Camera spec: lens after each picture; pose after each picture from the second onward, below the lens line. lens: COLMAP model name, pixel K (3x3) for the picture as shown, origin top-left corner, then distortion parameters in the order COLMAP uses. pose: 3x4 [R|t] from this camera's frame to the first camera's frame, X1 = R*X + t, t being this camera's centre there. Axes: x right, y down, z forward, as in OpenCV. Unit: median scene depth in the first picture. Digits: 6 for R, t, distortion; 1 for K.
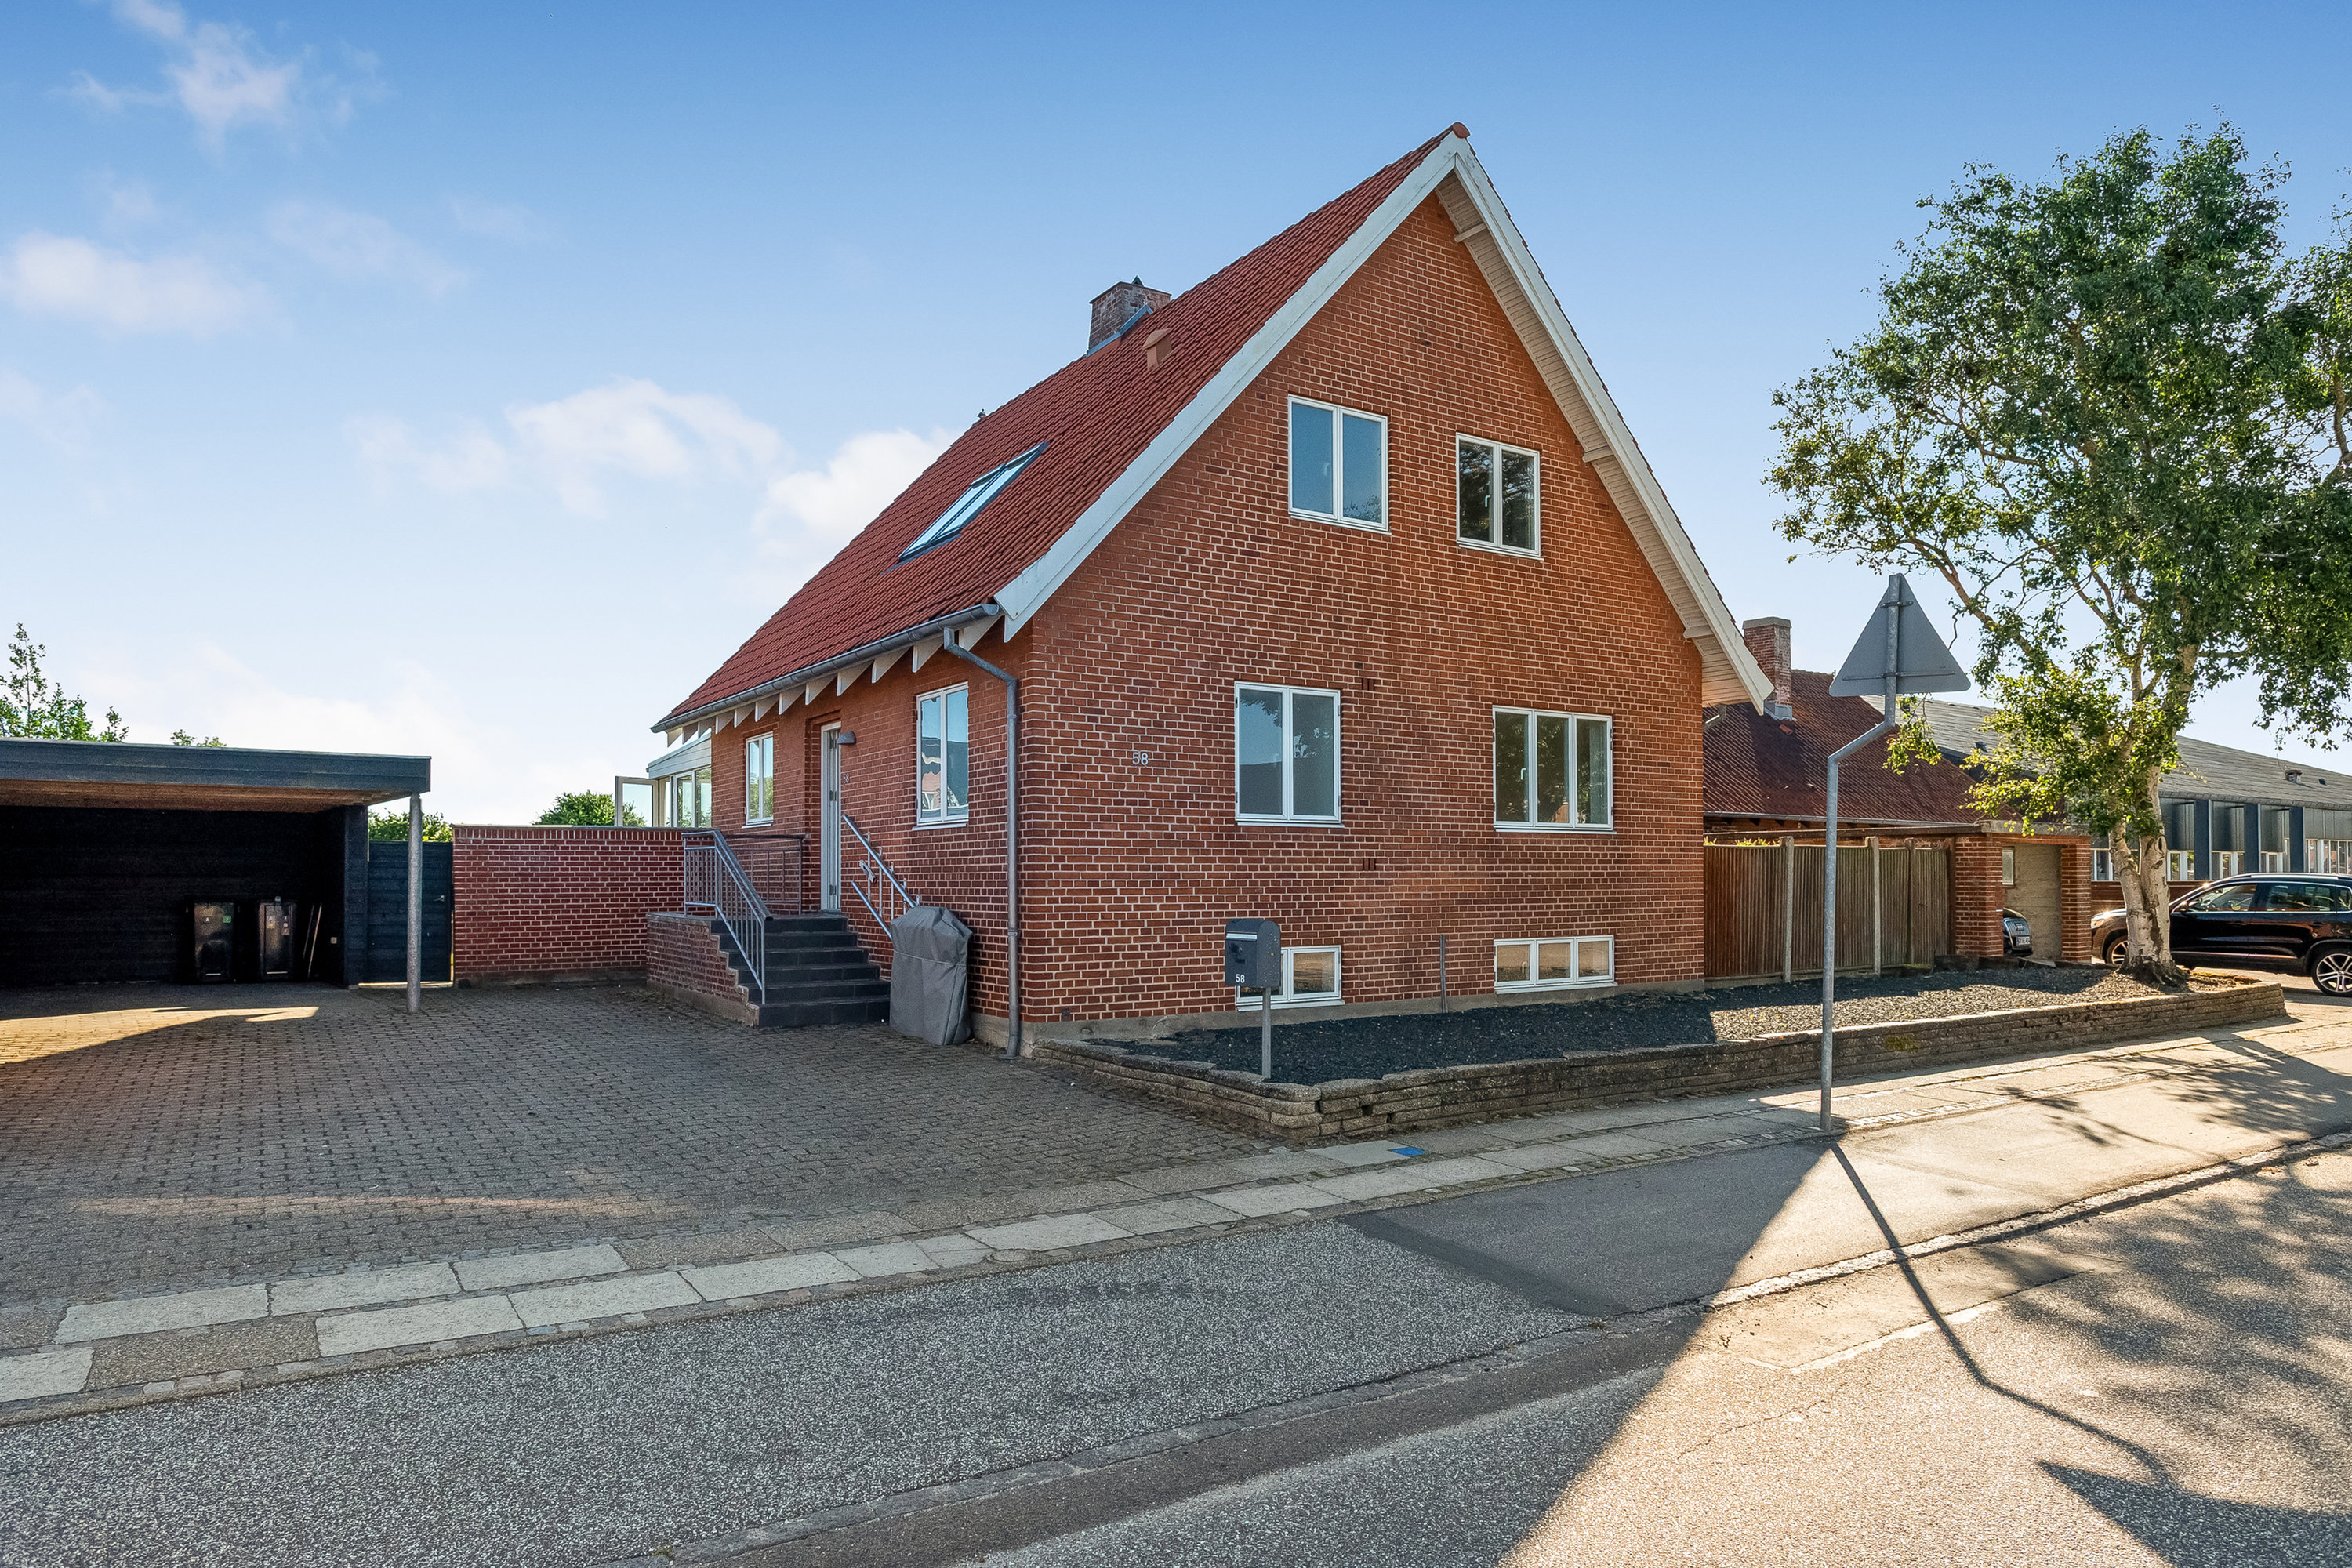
lens RADIAL K [[1493.5, 0, 1173.1], [0, 1493.5, 818.4], [0, 0, 1]] dist [0.003618, 0.043764]
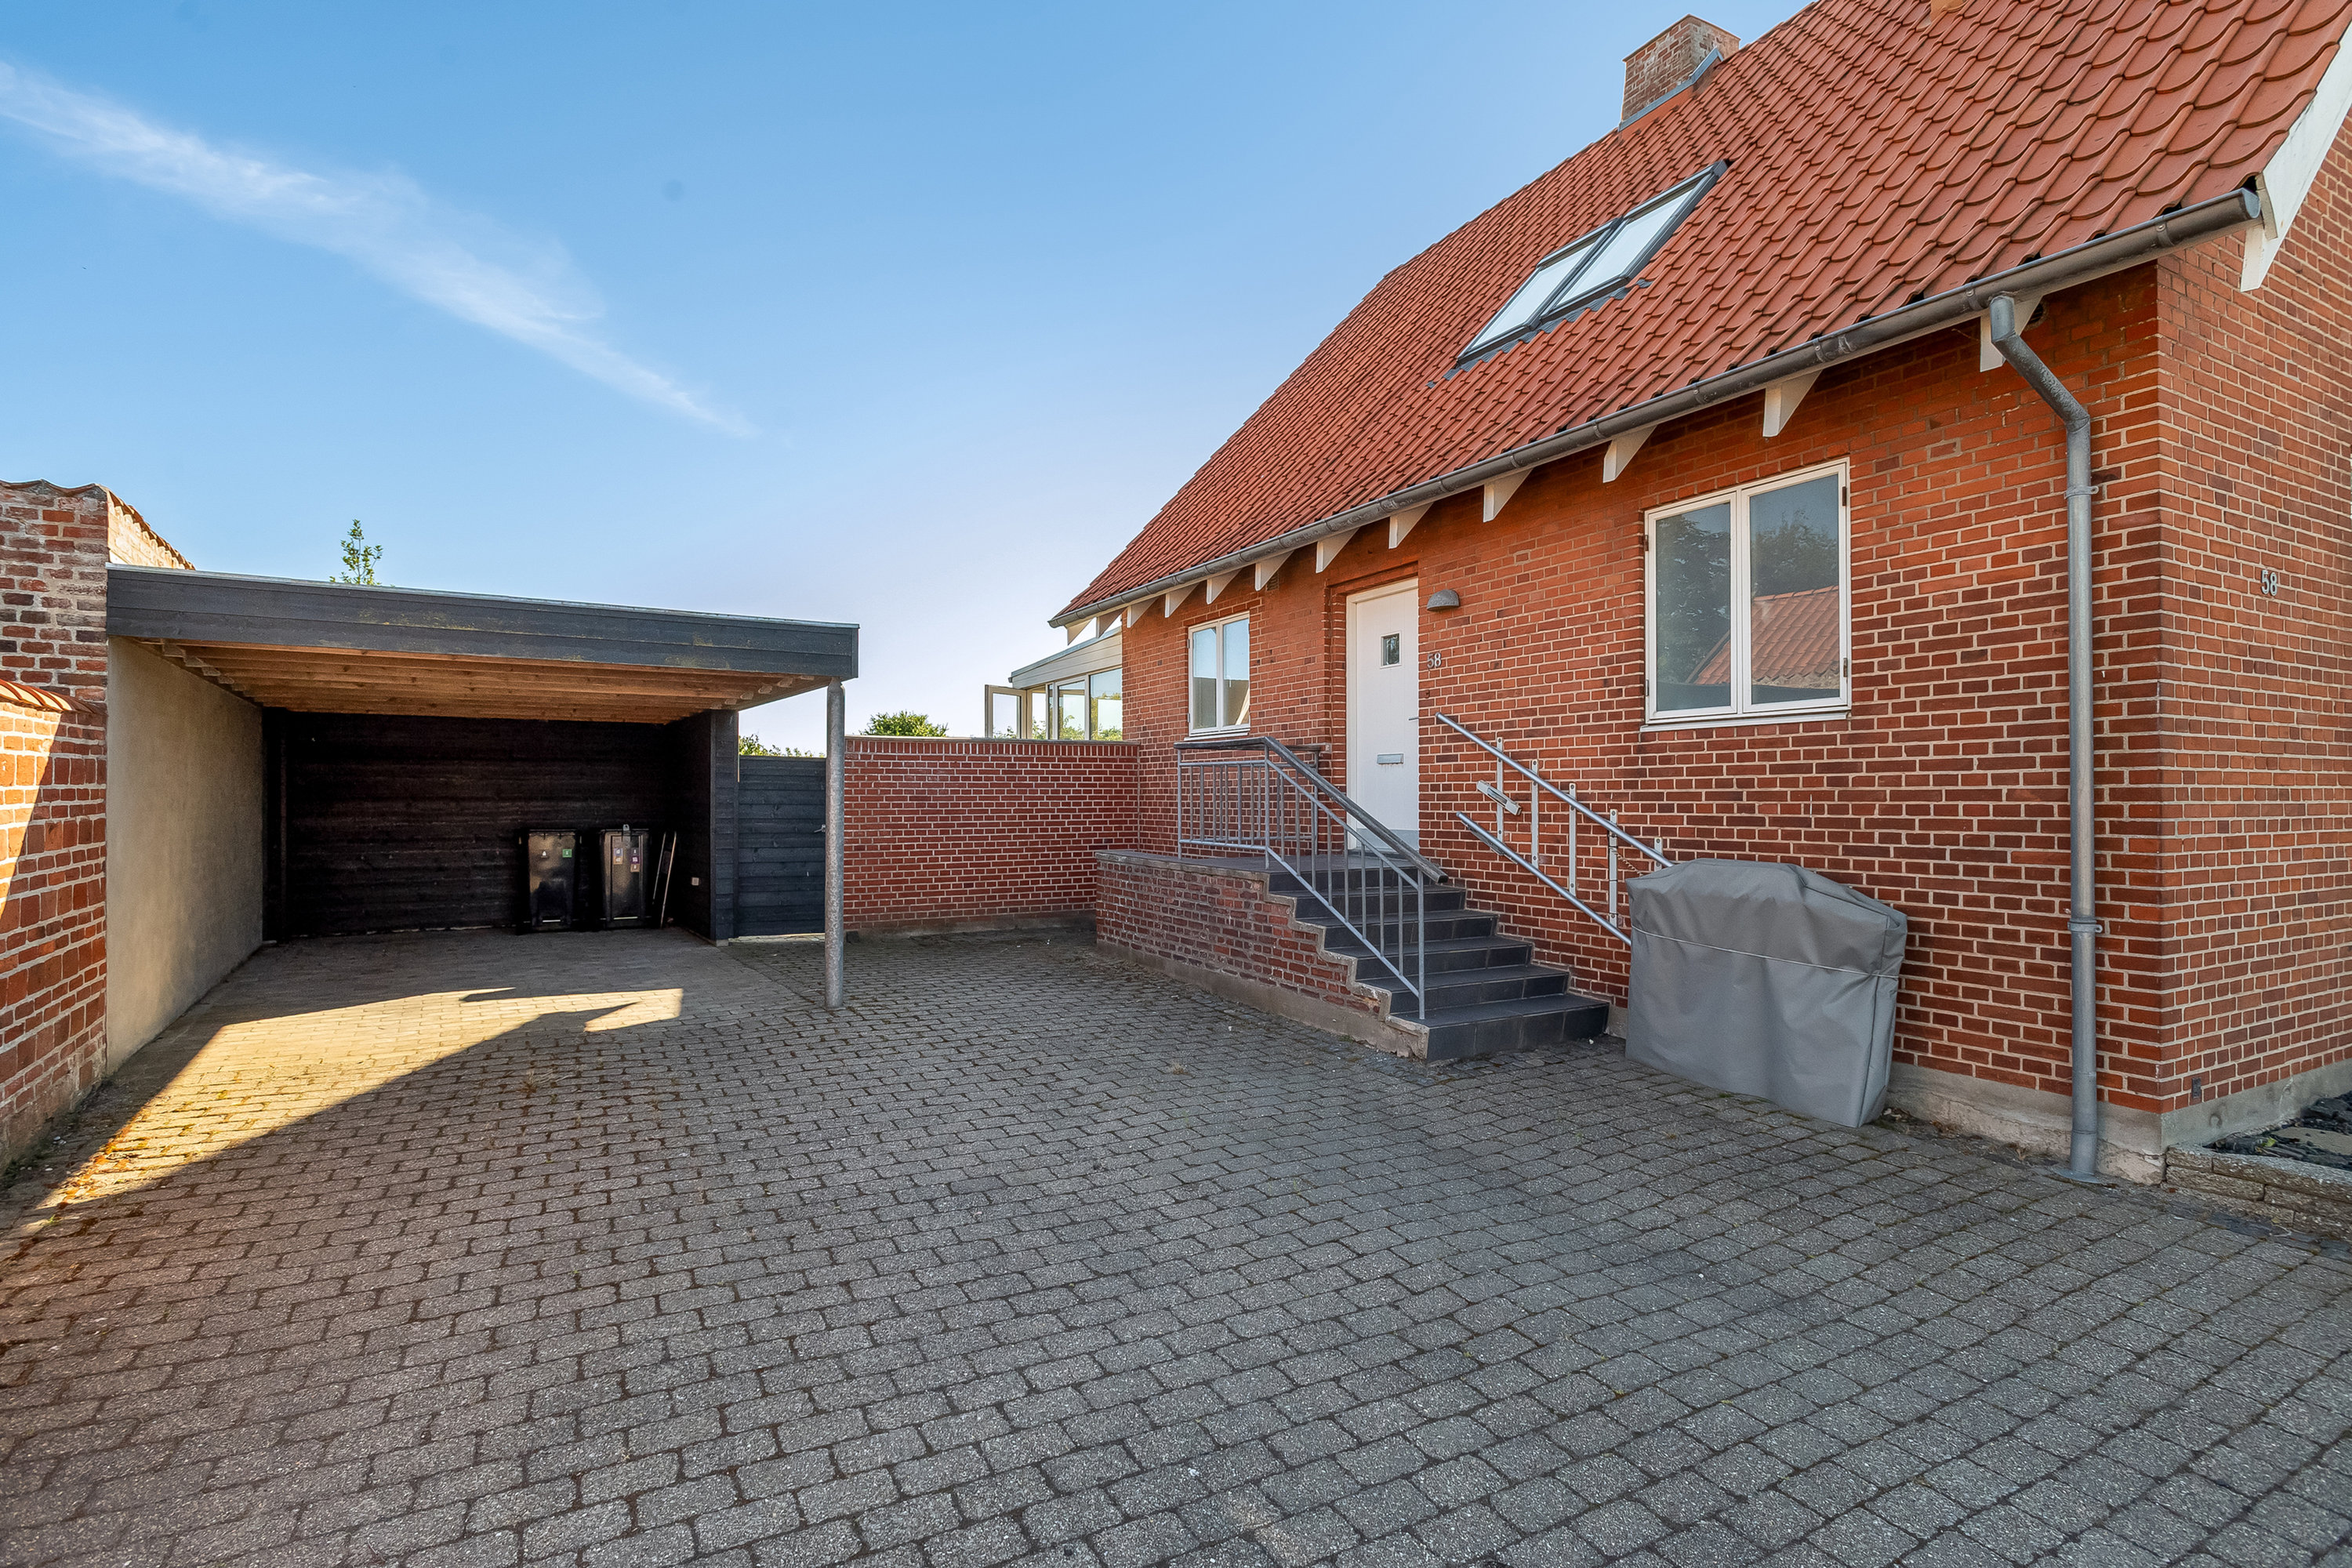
lens RADIAL K [[1127.4, 0, 1176.0], [0, 1127.4, 784.0], [0, 0, 1]] dist [-0.001539, 0.000484]
pose [[0.997842, 0.002055, -0.065624, -0.265950], [-0.000263, 0.999627, 0.027304, 0.013817], [0.065656, -0.027228, 0.997471, 0.424303]]
